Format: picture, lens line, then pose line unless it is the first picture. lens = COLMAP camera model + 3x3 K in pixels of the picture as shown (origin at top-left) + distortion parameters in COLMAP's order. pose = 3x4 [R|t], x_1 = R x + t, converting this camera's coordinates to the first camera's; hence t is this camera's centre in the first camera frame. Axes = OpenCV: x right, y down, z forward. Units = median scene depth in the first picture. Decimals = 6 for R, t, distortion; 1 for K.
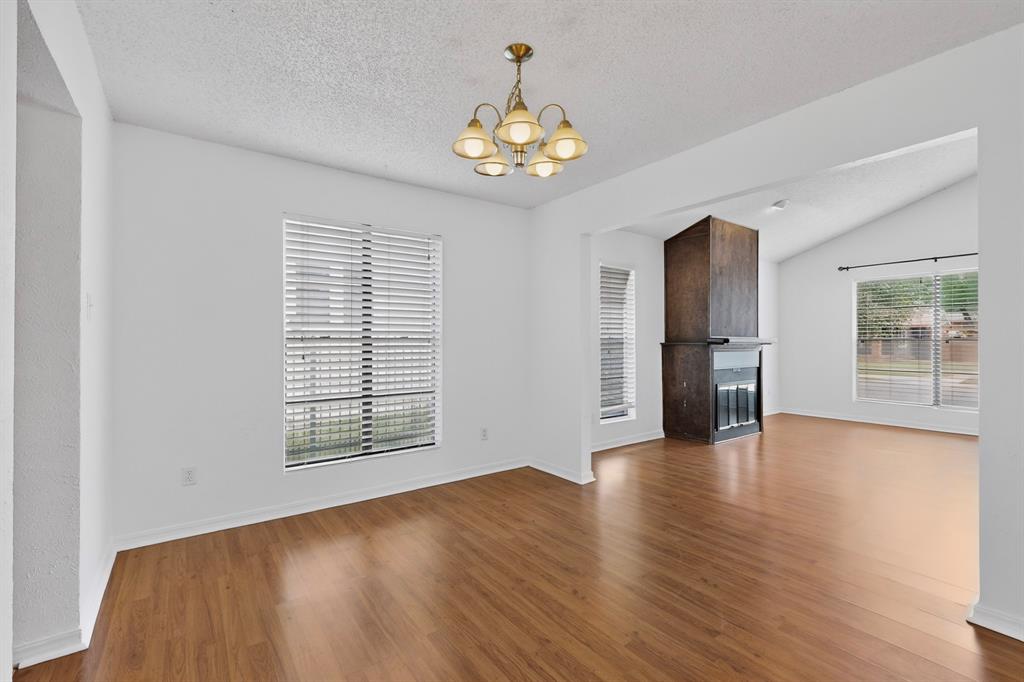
lens RADIAL K [[446.9, 0, 514.8], [0, 446.9, 339.3], [0, 0, 1]] dist [0.004063, -0.000607]
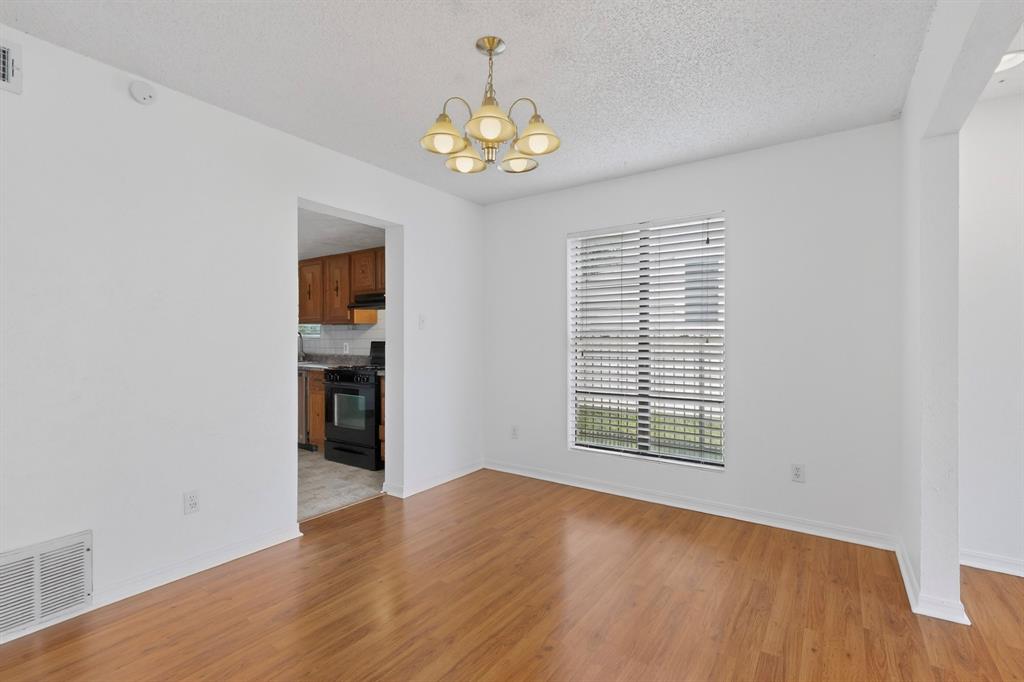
lens RADIAL K [[457.8, 0, 513.3], [0, 457.8, 338.1], [0, 0, 1]] dist [0.002071, 0.002462]
pose [[0.338856, -0.001951, -0.940836, 0.525383], [-0.000009, 0.999998, -0.002077, 0.002027], [0.940838, 0.000712, 0.338855, 0.384765]]
